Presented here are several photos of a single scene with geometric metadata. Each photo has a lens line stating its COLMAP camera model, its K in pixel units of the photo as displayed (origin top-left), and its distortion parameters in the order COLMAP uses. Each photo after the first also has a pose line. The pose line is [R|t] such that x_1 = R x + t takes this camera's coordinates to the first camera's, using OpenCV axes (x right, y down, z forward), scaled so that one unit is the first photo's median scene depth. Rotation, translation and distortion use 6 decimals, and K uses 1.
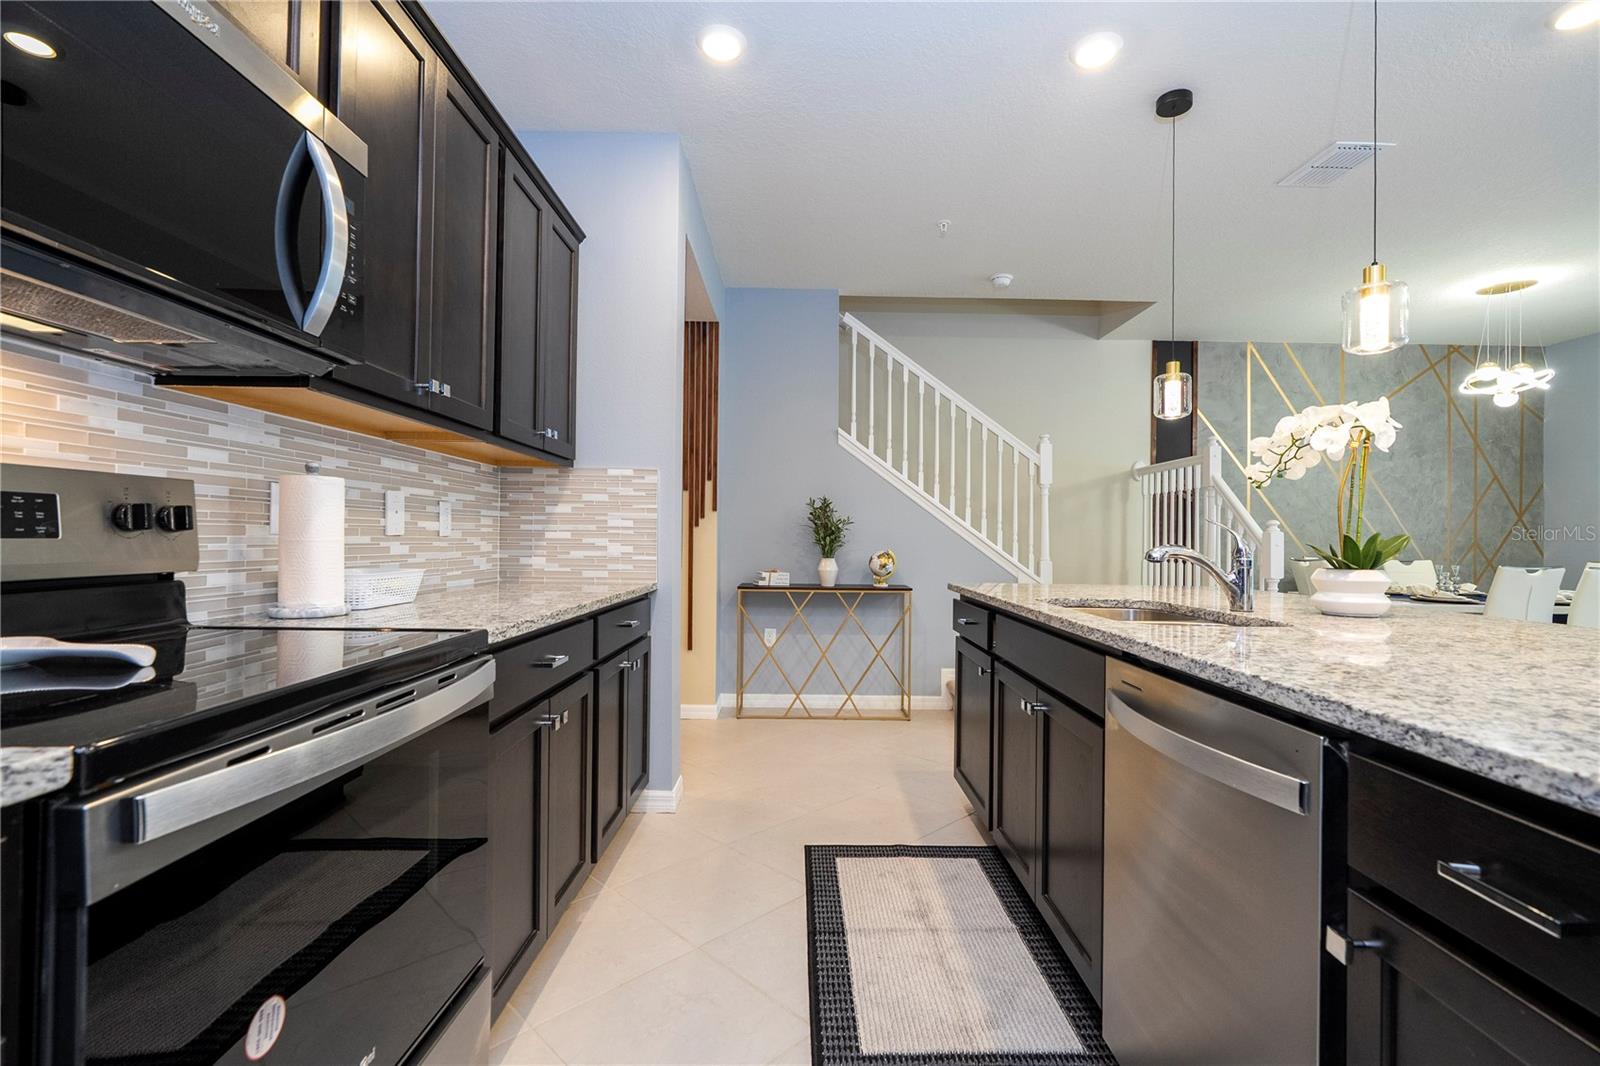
lens RADIAL K [[719.2, 0, 809.8], [0, 719.2, 533.9], [0, 0, 1]] dist [-0.005773, 0.002397]
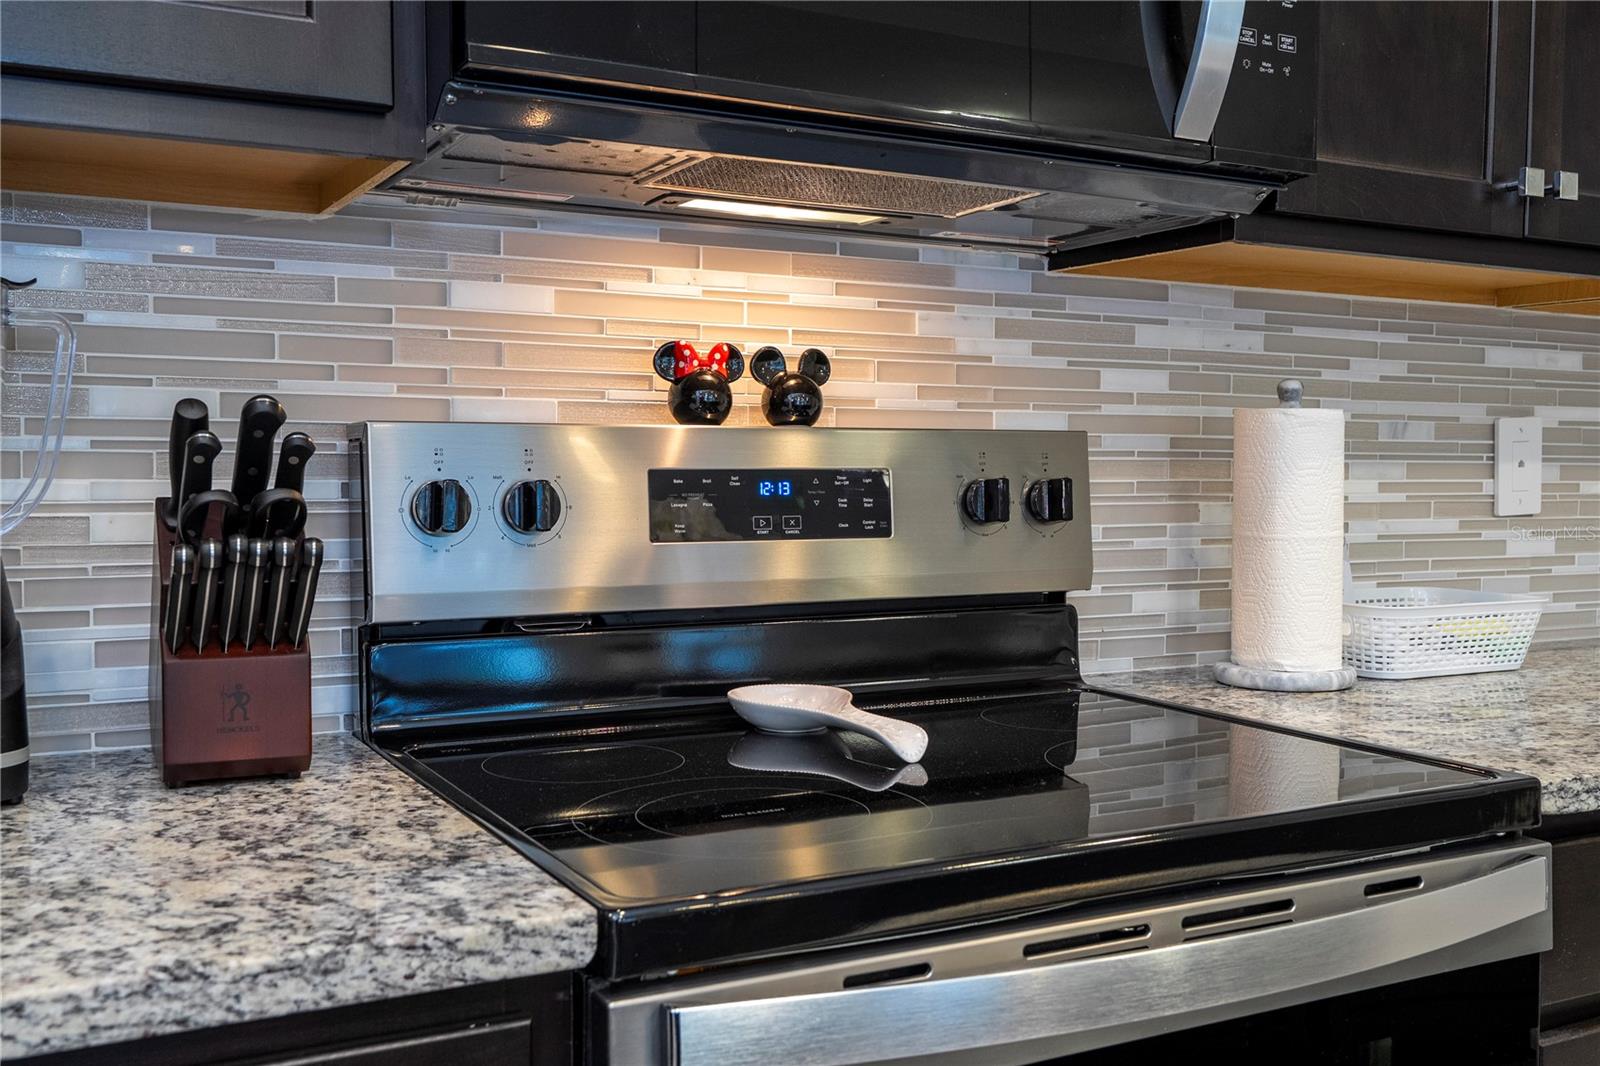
lens RADIAL K [[1559.1, 0, 809.3], [0, 1559.1, 538.9], [0, 0, 1]] dist [0.006870, 0.000000]
pose [[0.473907, 0.034370, -0.879904, 0.091376], [0.004967, 0.999118, 0.041702, -0.029545], [0.880561, -0.024133, 0.473318, 0.151471]]
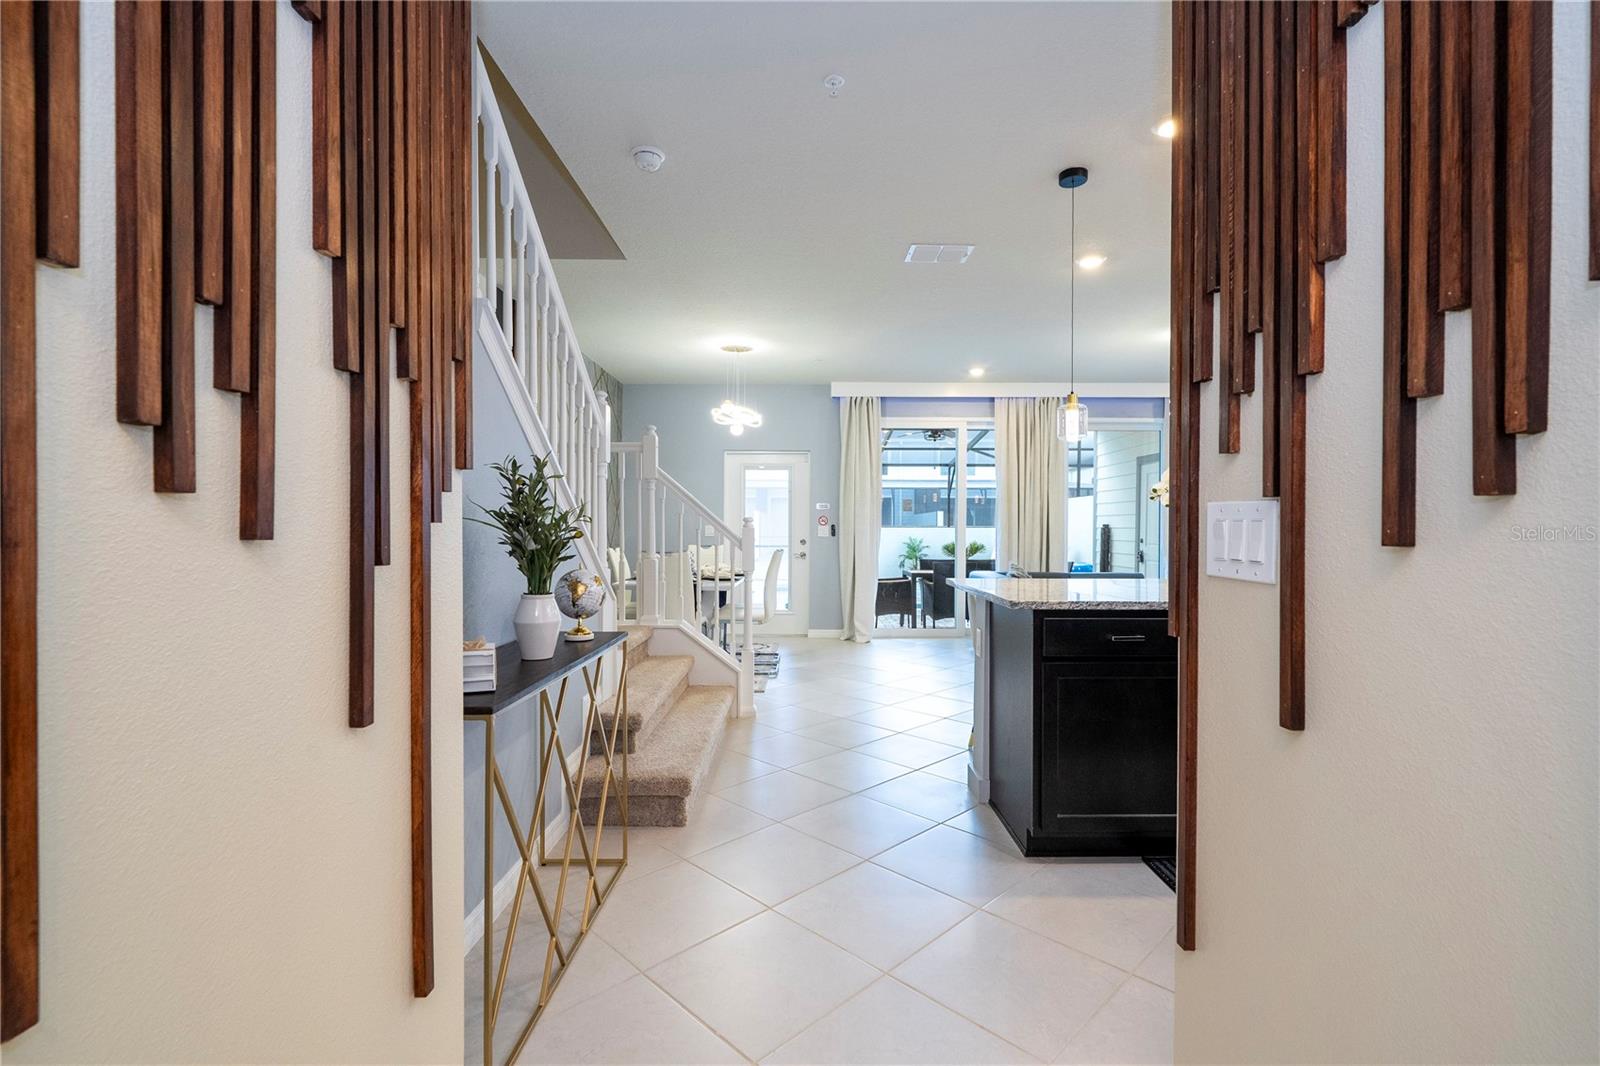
lens RADIAL K [[719.2, 0, 797.4], [0, 719.2, 532.1], [0, 0, 1]] dist [-0.005773, 0.002397]
pose [[0.023433, -0.014104, 0.999626, -0.976788], [-0.011284, 0.999833, 0.014371, -0.023830], [-0.999662, -0.011616, 0.023270, 1.977078]]
